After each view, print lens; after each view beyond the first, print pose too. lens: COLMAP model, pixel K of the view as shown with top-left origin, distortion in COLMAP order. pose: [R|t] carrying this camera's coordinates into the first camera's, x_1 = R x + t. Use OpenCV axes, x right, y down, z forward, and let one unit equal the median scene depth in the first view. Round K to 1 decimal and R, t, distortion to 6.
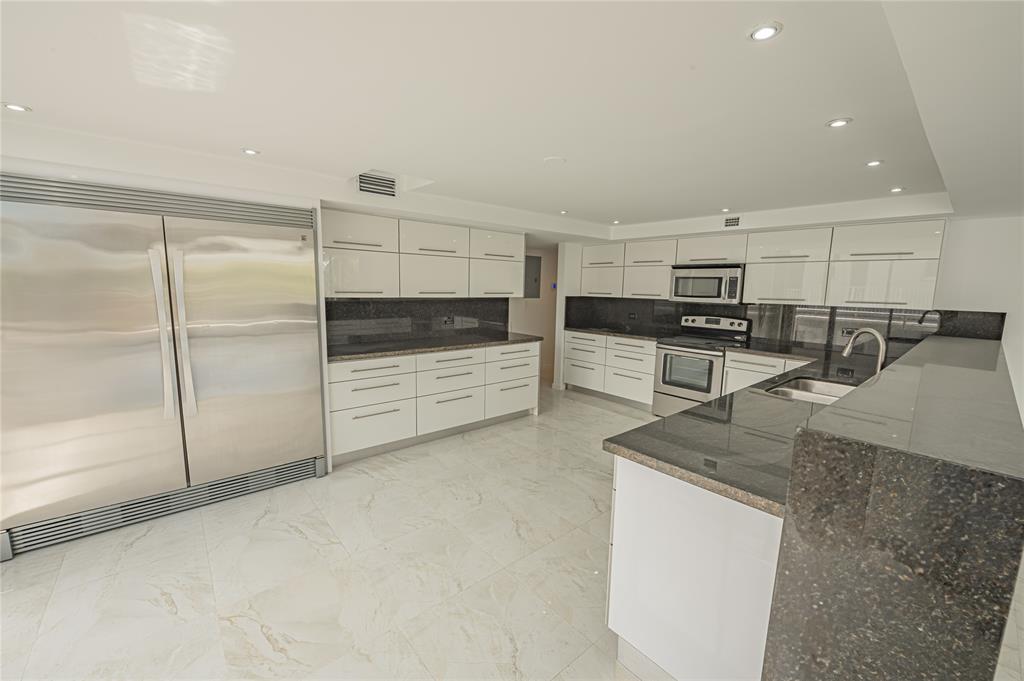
lens RADIAL K [[405.6, 0, 515.9], [0, 405.6, 342.5], [0, 0, 1]] dist [-0.001175, -0.000865]
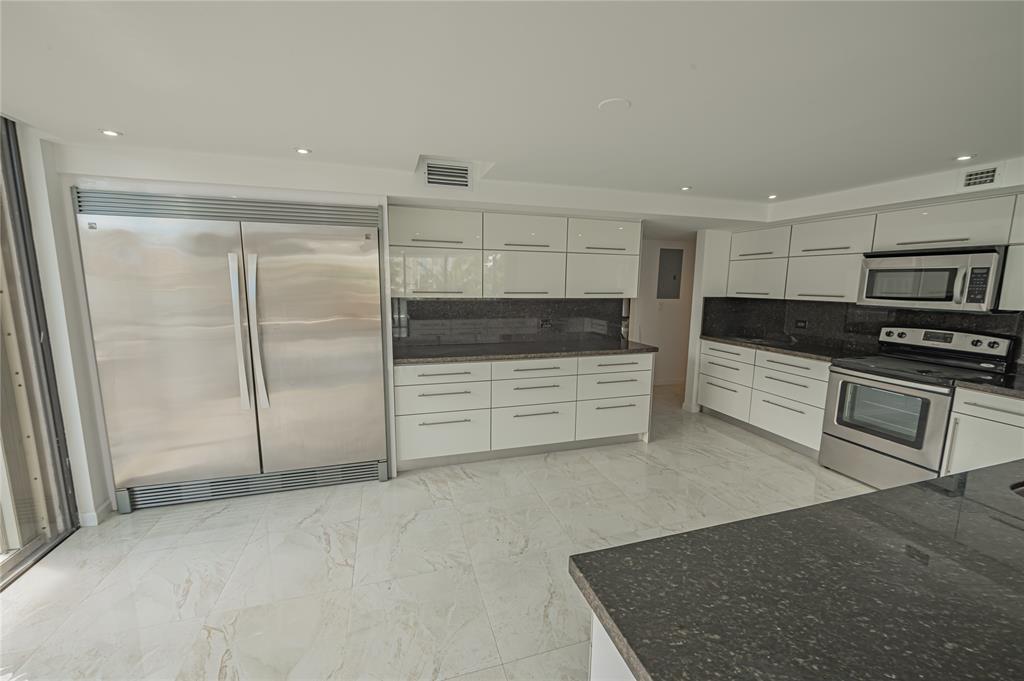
lens RADIAL K [[405.6, 0, 516.1], [0, 405.6, 341.7], [0, 0, 1]] dist [-0.001175, -0.000865]
pose [[0.921053, 0.048094, -0.386456, 0.129219], [-0.047796, 0.998803, 0.010386, -0.021943], [0.386493, 0.008905, 0.922249, 0.161491]]
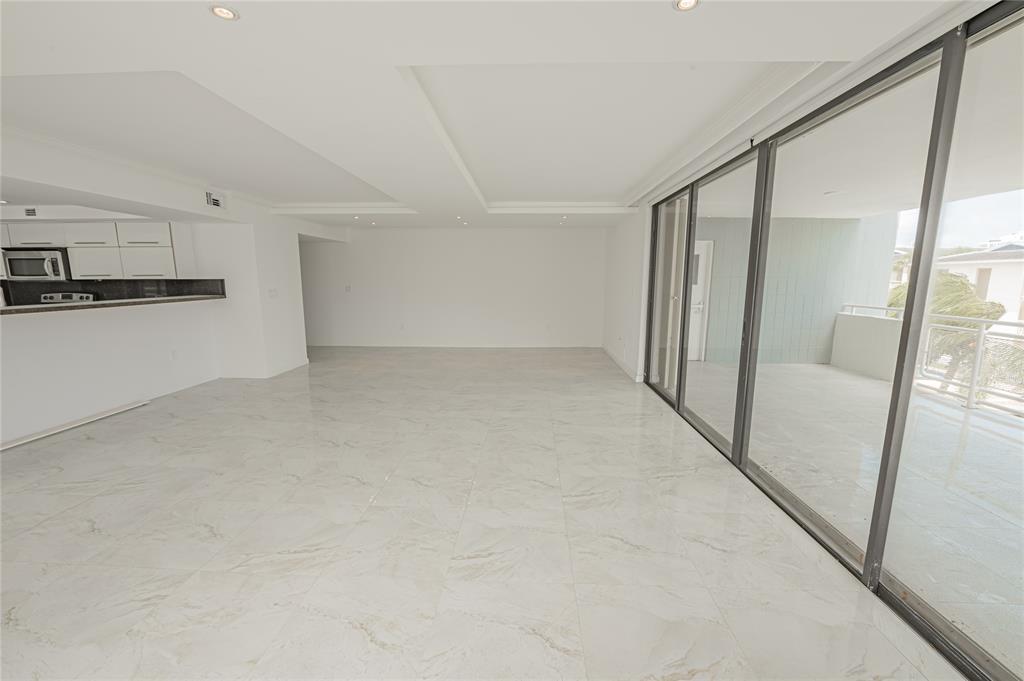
lens RADIAL K [[405.6, 0, 502.4], [0, 405.6, 341.1], [0, 0, 1]] dist [-0.001175, -0.000865]
pose [[0.692343, -0.128525, 0.710030, 0.573409], [0.111622, 0.991241, 0.070586, 0.149344], [-0.712883, 0.030385, 0.700624, -0.801298]]
